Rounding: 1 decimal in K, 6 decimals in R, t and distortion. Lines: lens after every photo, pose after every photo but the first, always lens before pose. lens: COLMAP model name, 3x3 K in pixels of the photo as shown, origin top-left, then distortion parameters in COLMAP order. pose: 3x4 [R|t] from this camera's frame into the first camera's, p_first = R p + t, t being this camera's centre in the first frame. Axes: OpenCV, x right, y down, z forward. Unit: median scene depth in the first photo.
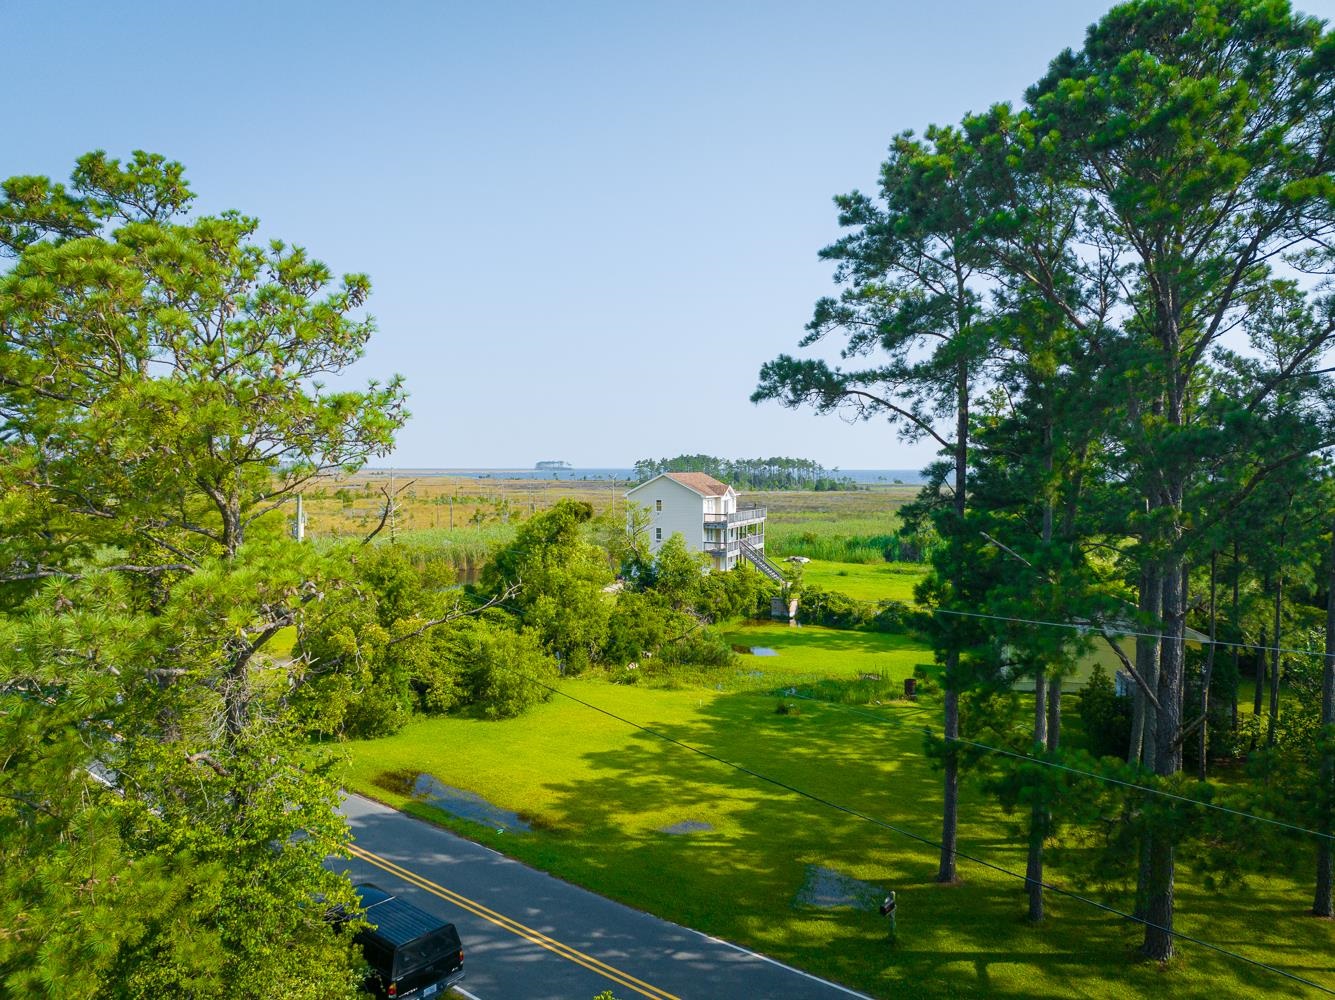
lens RADIAL K [[919.1, 0, 667.6], [0, 919.1, 498.5], [0, 0, 1]] dist [-0.051788, 0.024294]
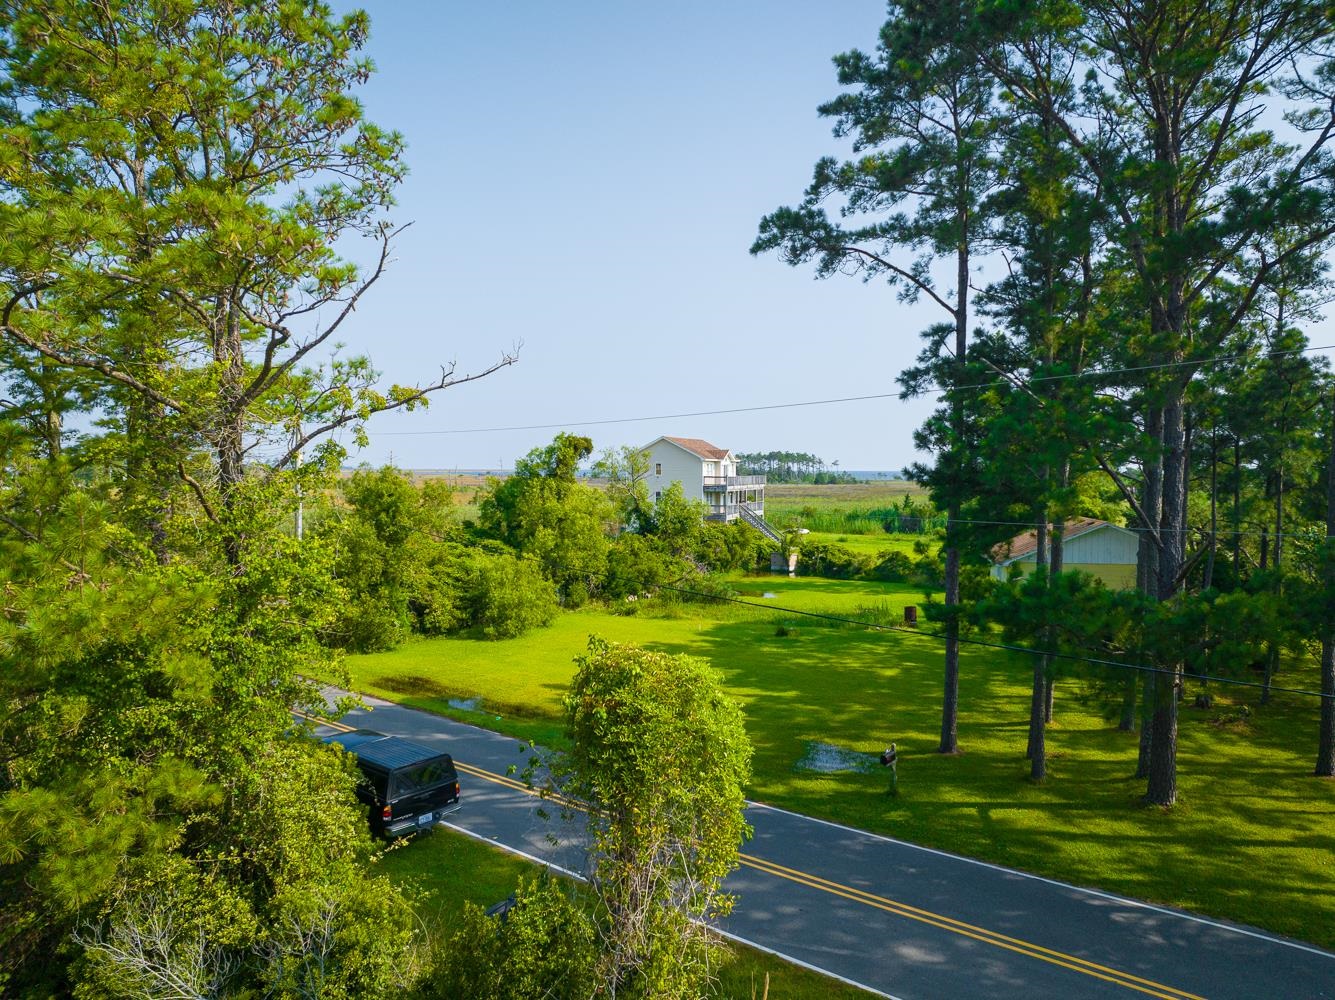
lens RADIAL K [[919.1, 0, 668.2], [0, 919.1, 497.3], [0, 0, 1]] dist [-0.051788, 0.024294]
pose [[0.999999, 0.000289, 0.001012, 0.000477], [-0.000290, 1.000000, 0.000582, 0.116693], [-0.001011, -0.000582, 0.999999, 0.003614]]
